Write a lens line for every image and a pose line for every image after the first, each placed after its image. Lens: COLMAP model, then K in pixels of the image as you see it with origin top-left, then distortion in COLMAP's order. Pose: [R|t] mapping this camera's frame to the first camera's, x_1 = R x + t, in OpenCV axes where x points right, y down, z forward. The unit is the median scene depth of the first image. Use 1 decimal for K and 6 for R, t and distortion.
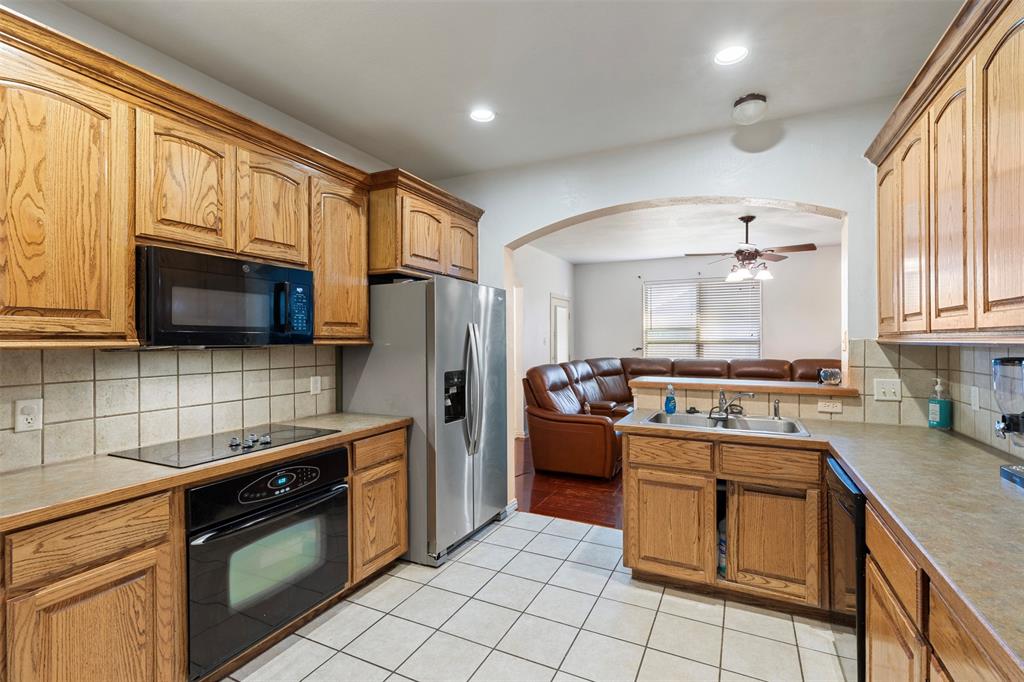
lens RADIAL K [[454.6, 0, 510.1], [0, 454.6, 339.5], [0, 0, 1]] dist [0.004423, -0.001682]
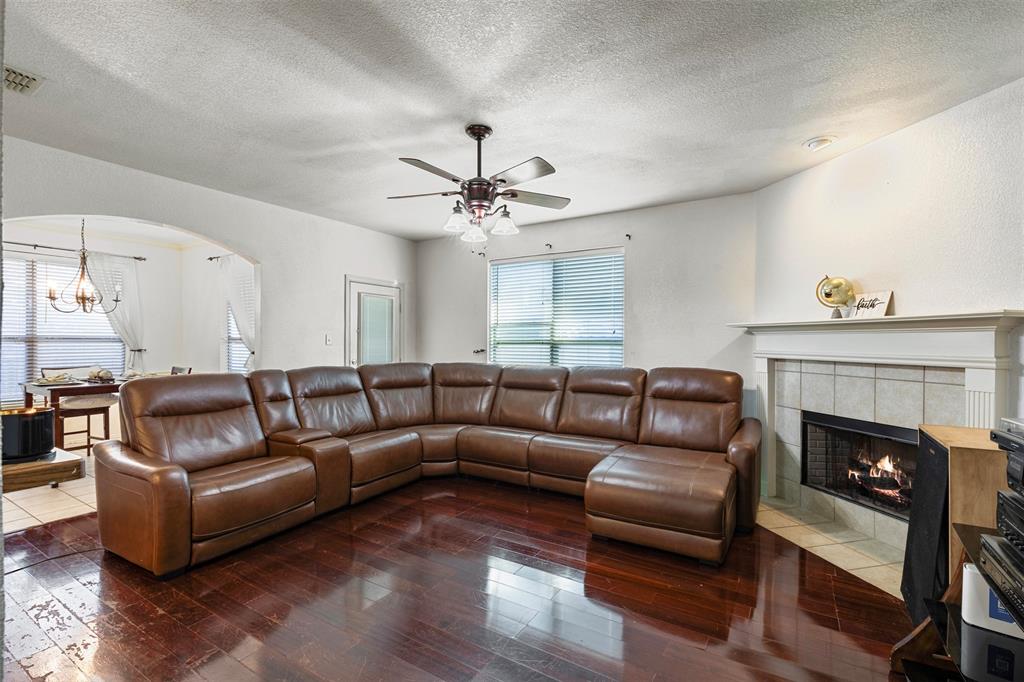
lens RADIAL K [[454.6, 0, 519.7], [0, 454.6, 343.1], [0, 0, 1]] dist [0.004423, -0.001682]
pose [[0.996252, 0.002990, -0.086449, 0.426549], [-0.002854, 0.999995, 0.001689, 0.006259], [0.086454, -0.001436, 0.996255, 0.281410]]
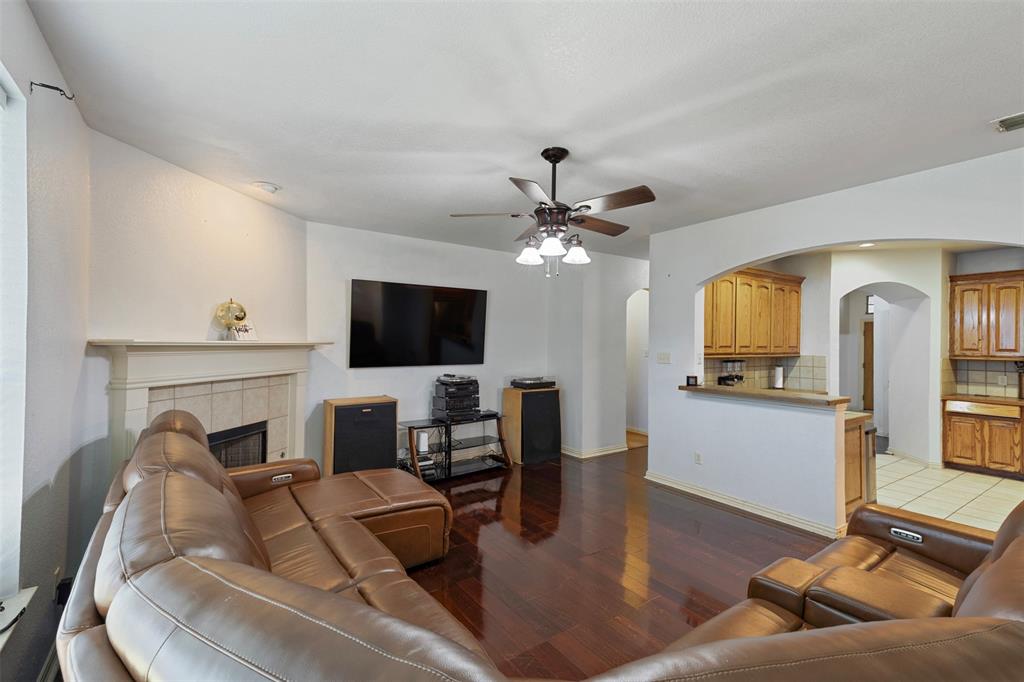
lens RADIAL K [[455.2, 0, 509.9], [0, 455.2, 339.6], [0, 0, 1]] dist [0.030805, -0.001456]
pose [[-0.879354, -0.003128, 0.476159, 0.201350], [-0.005606, 0.999977, -0.003785, -0.018056], [-0.476136, -0.005997, -0.879351, 1.027793]]
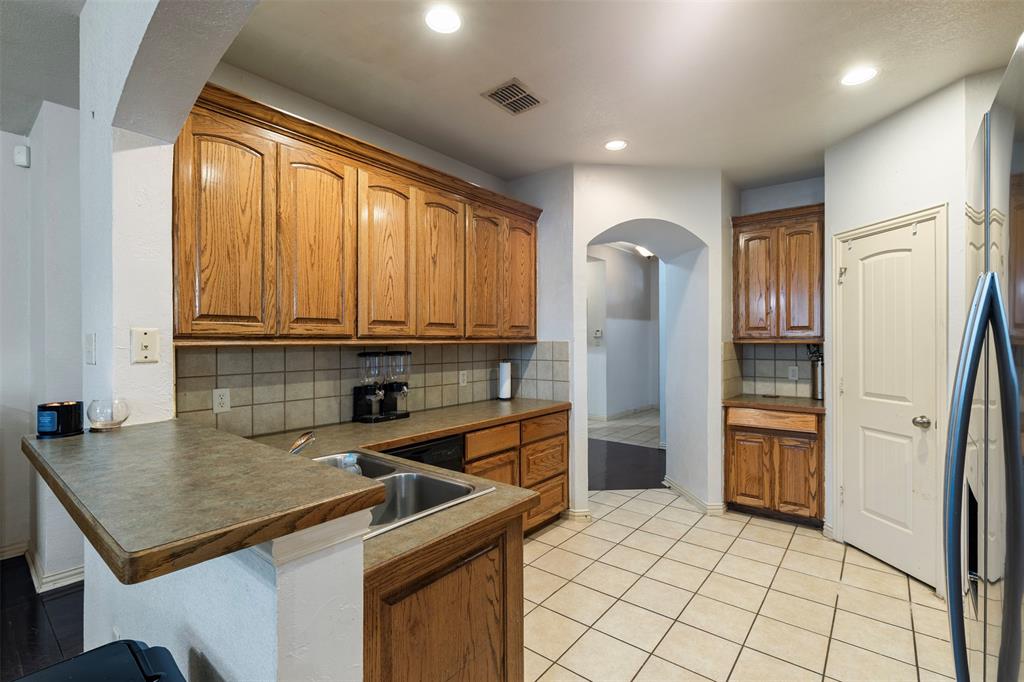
lens RADIAL K [[454.6, 0, 528.2], [0, 454.6, 339.6], [0, 0, 1]] dist [0.004423, -0.001682]
pose [[-0.981353, 0.005406, 0.192137, 0.055734], [0.005777, 0.999982, 0.001367, 0.000867], [-0.192127, 0.002451, -0.981367, 0.538040]]
